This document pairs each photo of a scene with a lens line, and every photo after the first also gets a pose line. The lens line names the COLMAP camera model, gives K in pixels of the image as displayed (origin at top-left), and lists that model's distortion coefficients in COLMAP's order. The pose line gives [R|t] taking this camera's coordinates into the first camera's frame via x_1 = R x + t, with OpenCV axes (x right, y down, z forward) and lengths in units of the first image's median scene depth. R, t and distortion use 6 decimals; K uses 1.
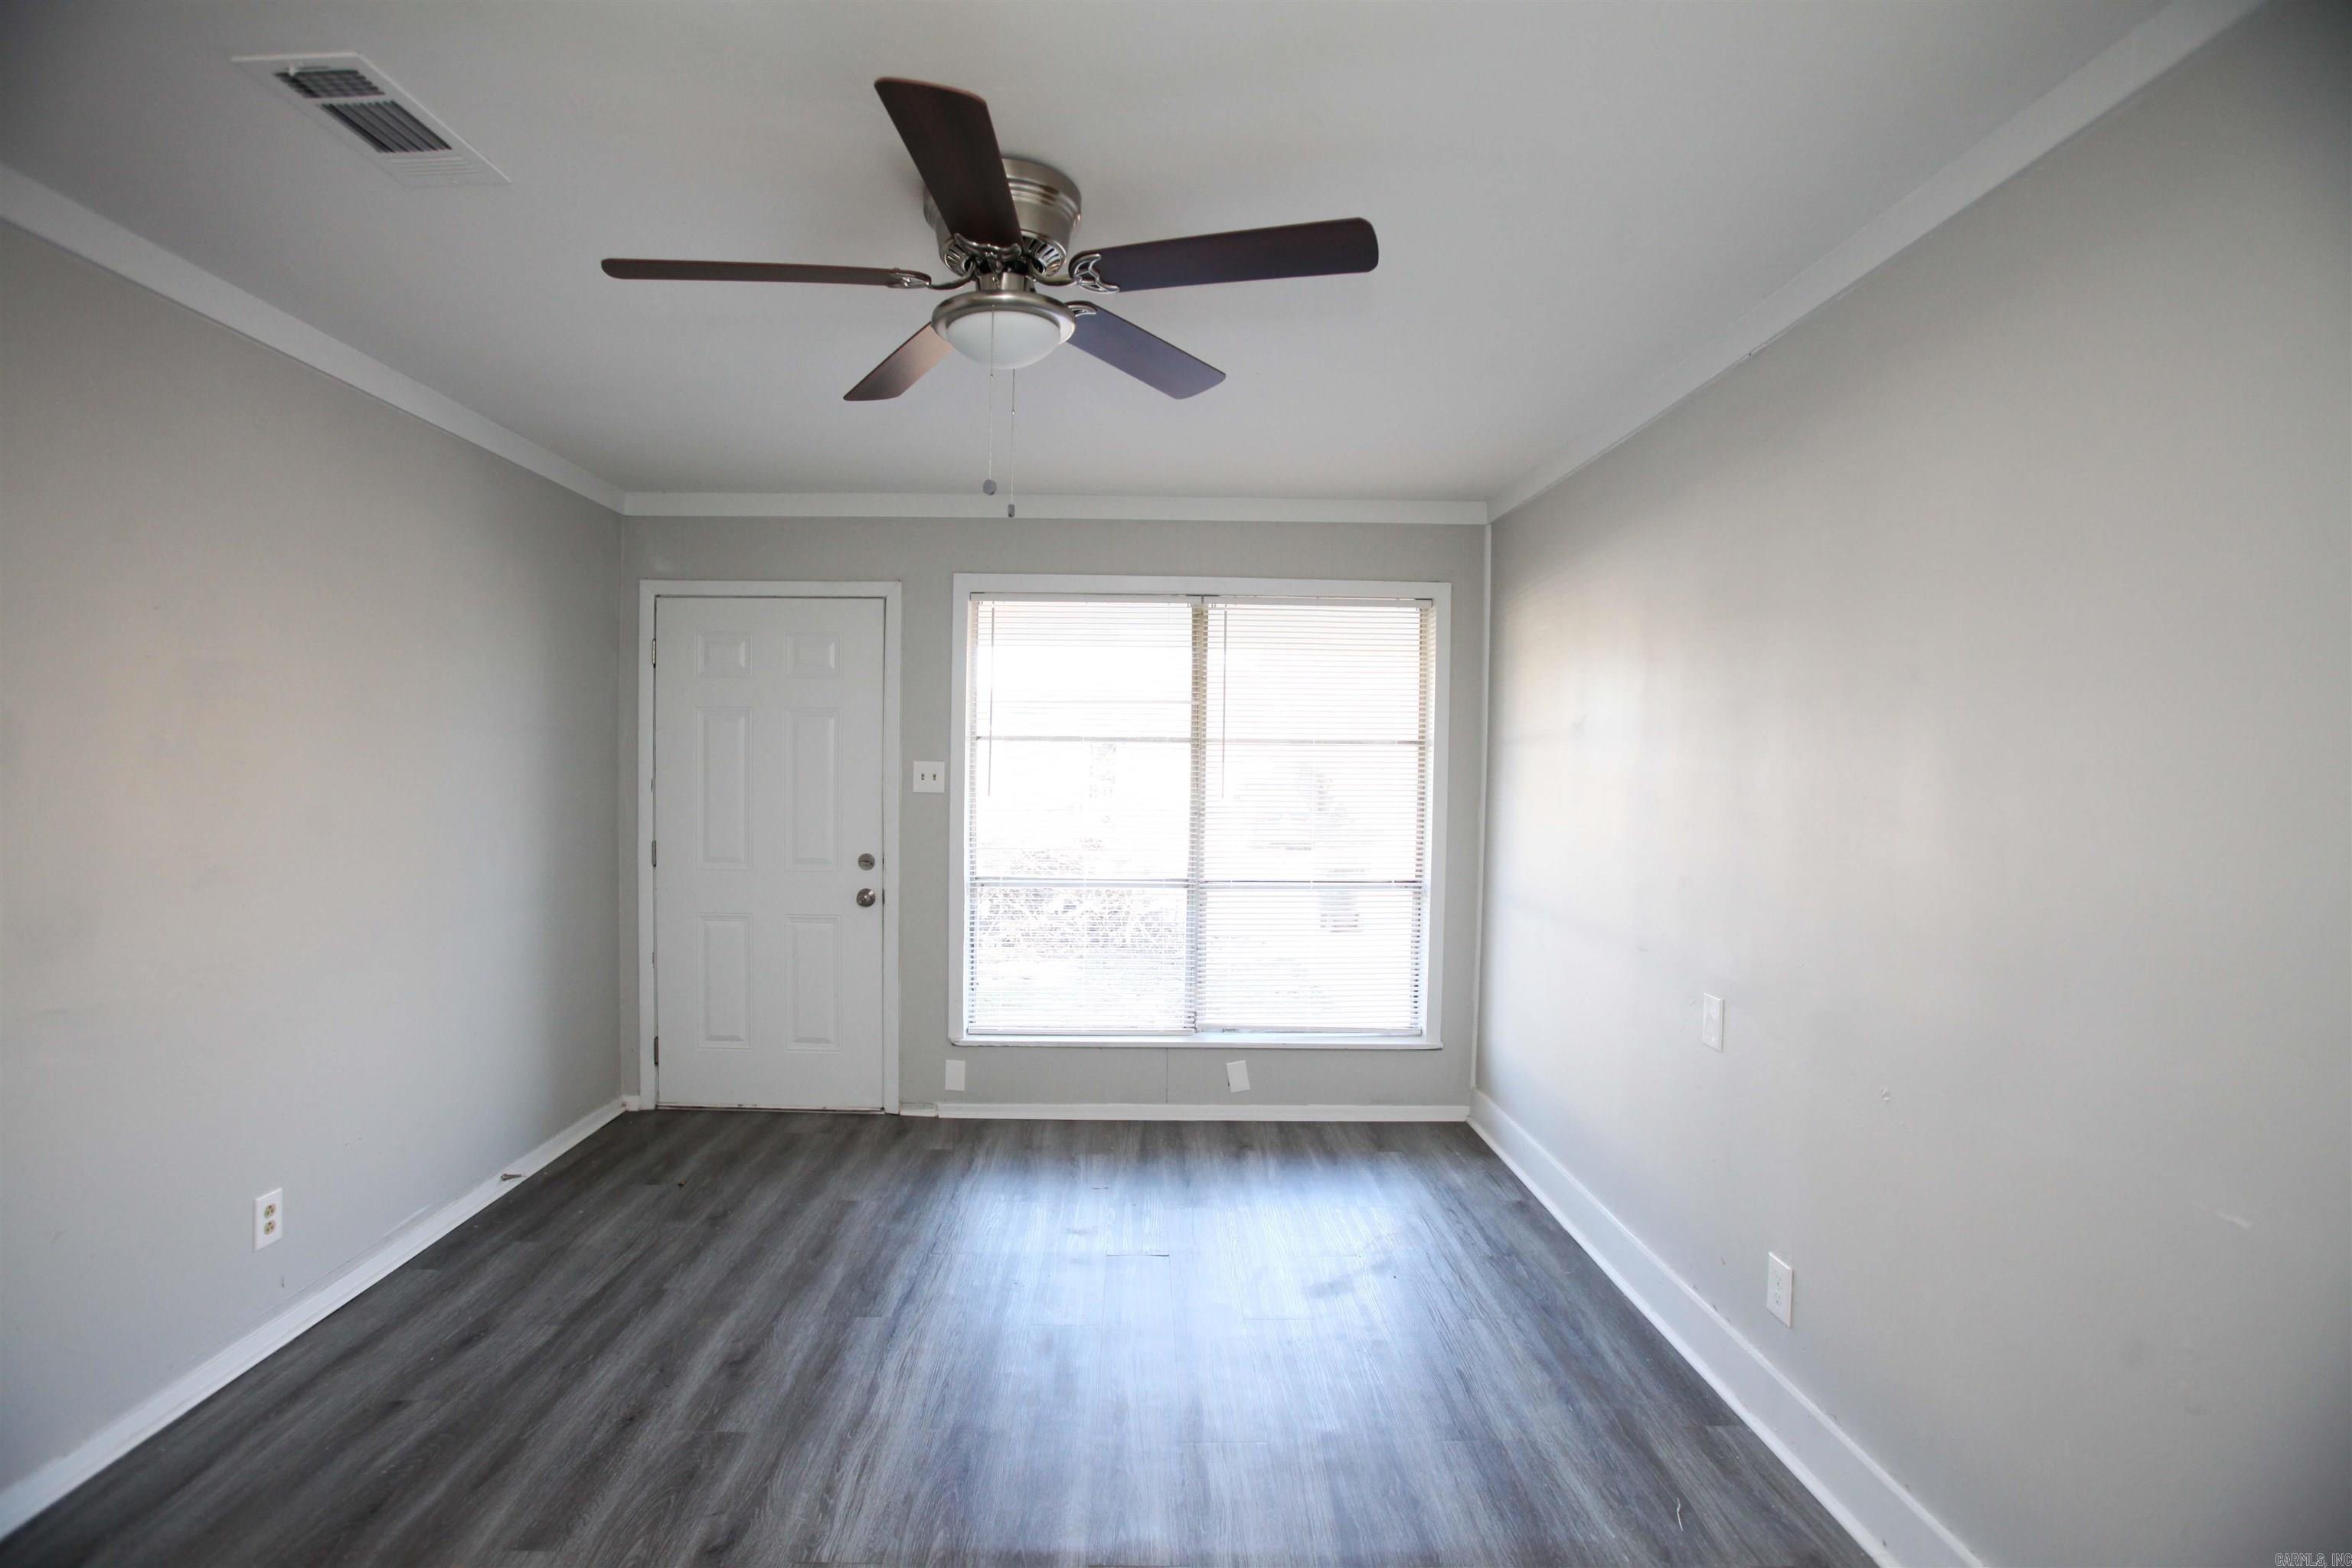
lens RADIAL K [[1091.4, 0, 1166.8], [0, 1091.4, 790.5], [0, 0, 1]] dist [-0.073491, 0.030712]
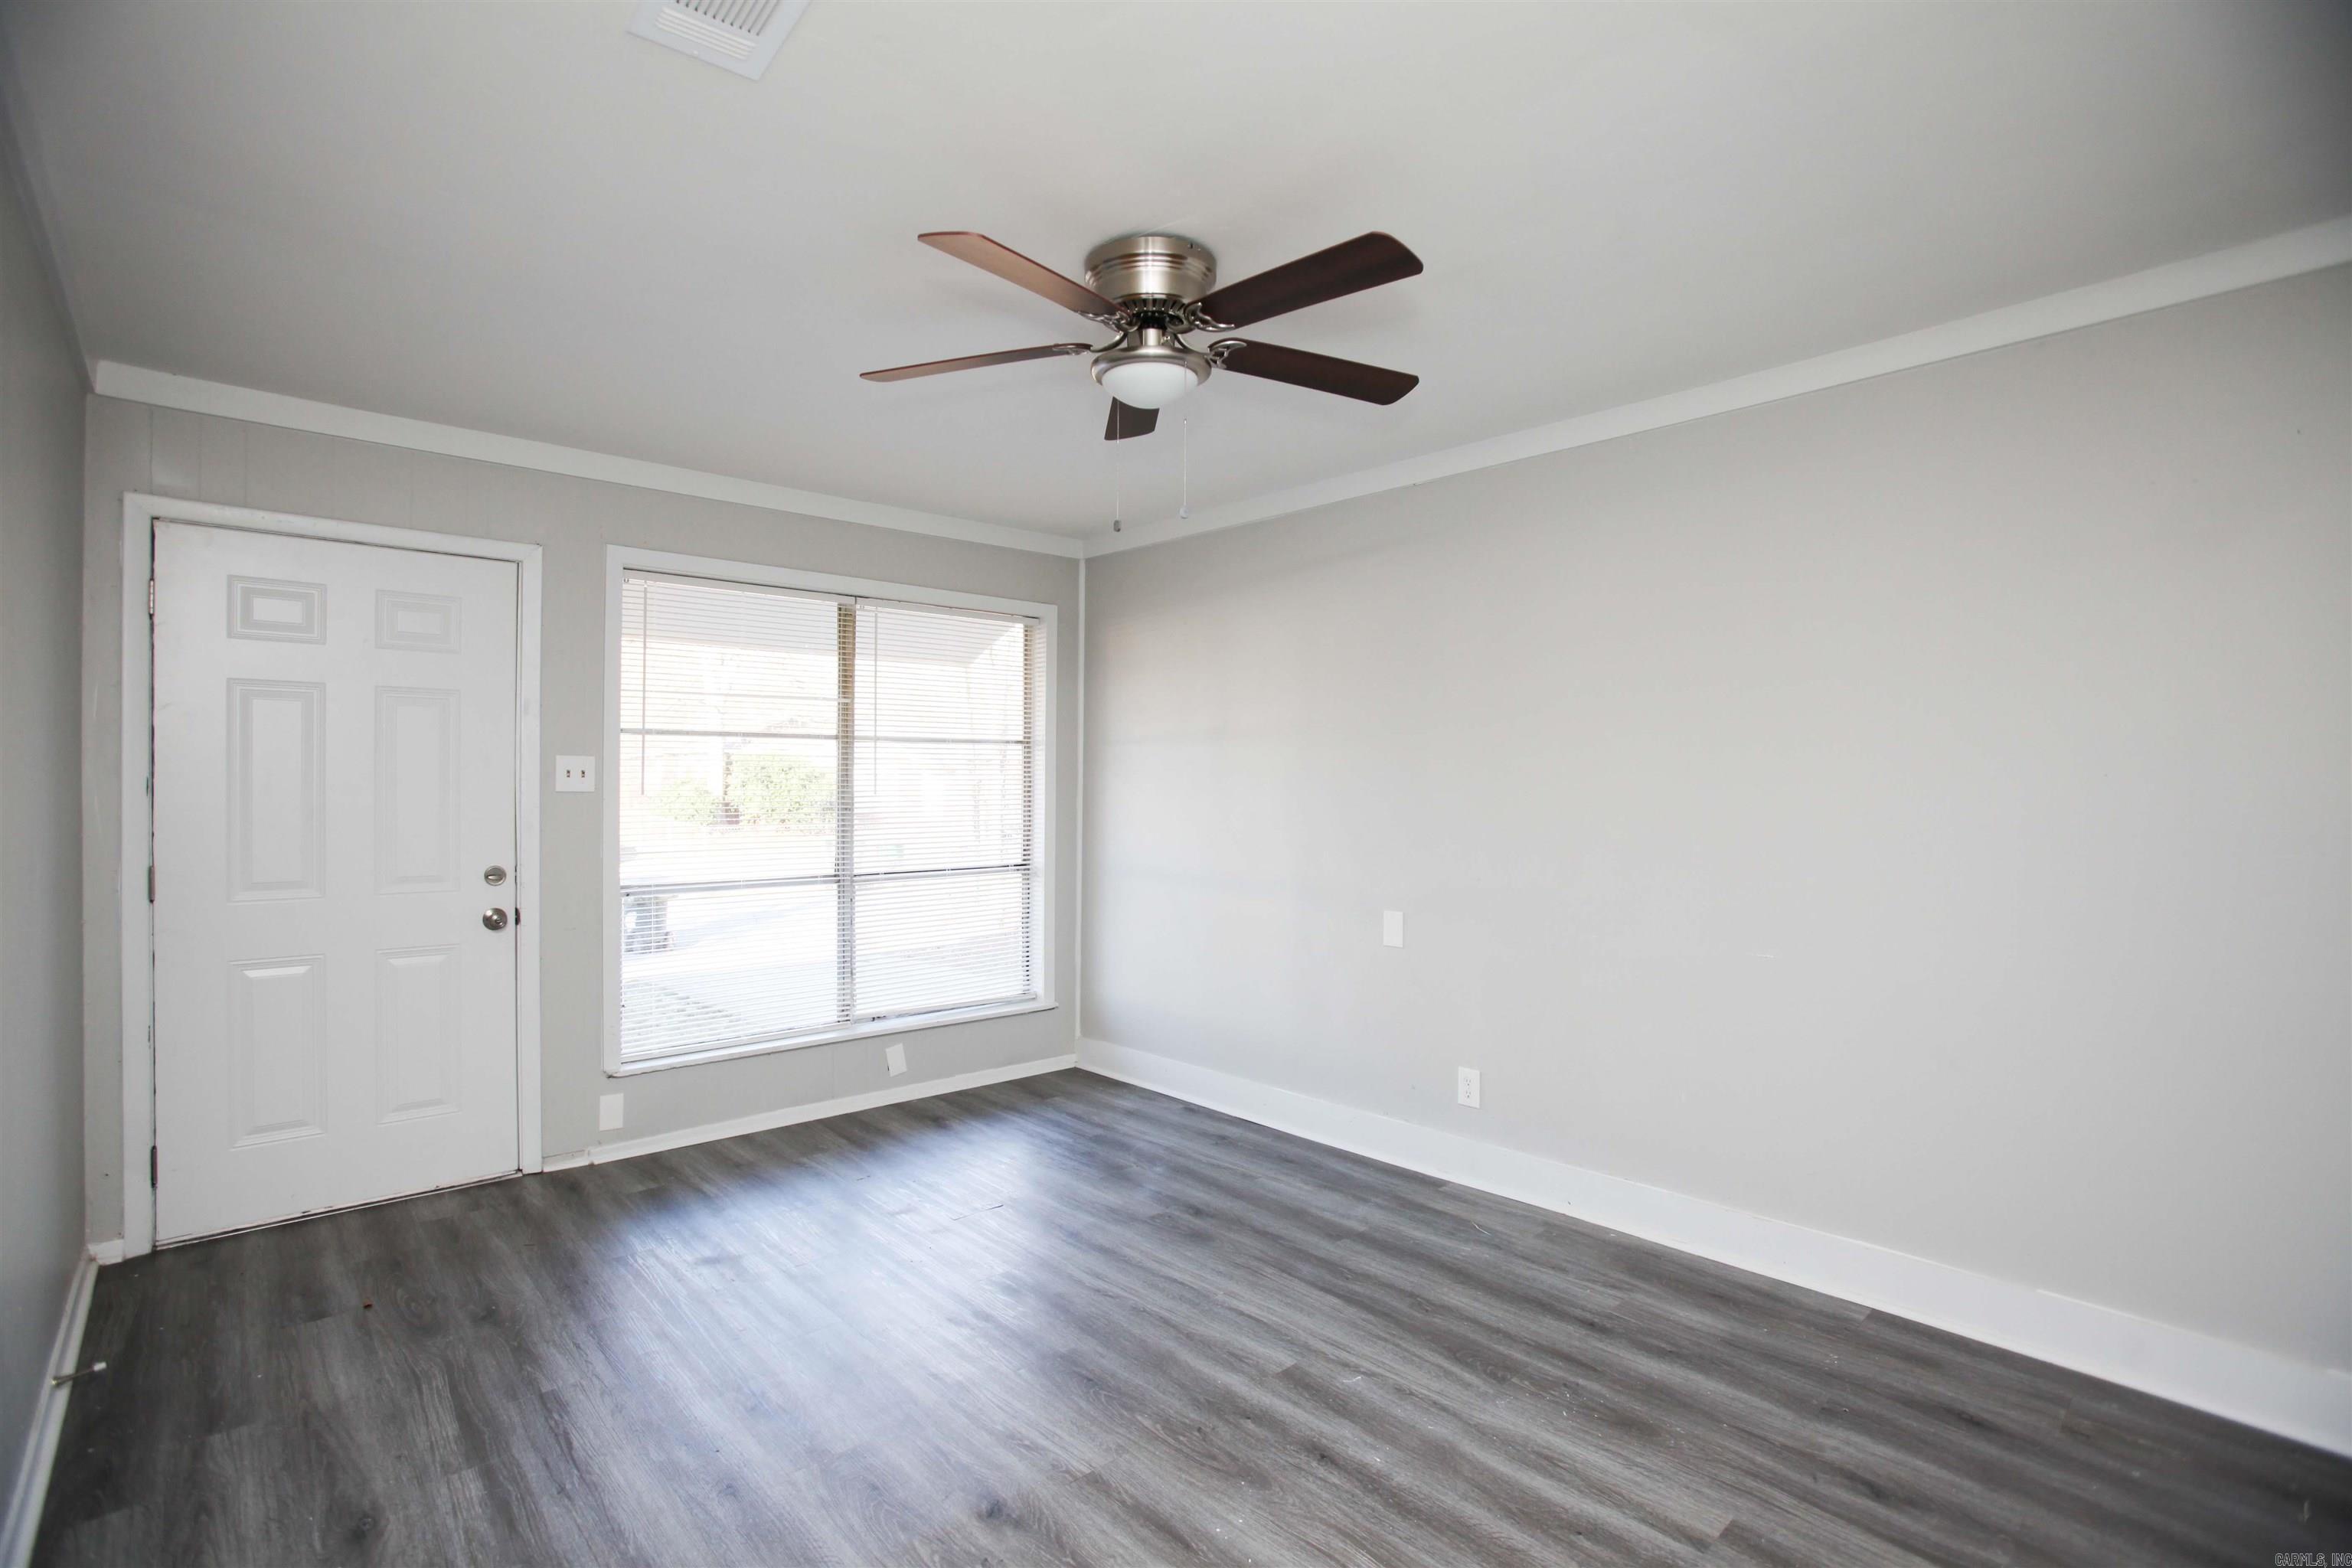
lens RADIAL K [[1118.0, 0, 1182.9], [0, 1118.0, 777.9], [0, 0, 1]] dist [-0.049513, 0.026187]
pose [[0.745581, -0.006182, 0.666387, -0.446217], [0.013873, 0.999884, -0.006247, 0.002991], [-0.666271, 0.013902, 0.745580, 0.017643]]
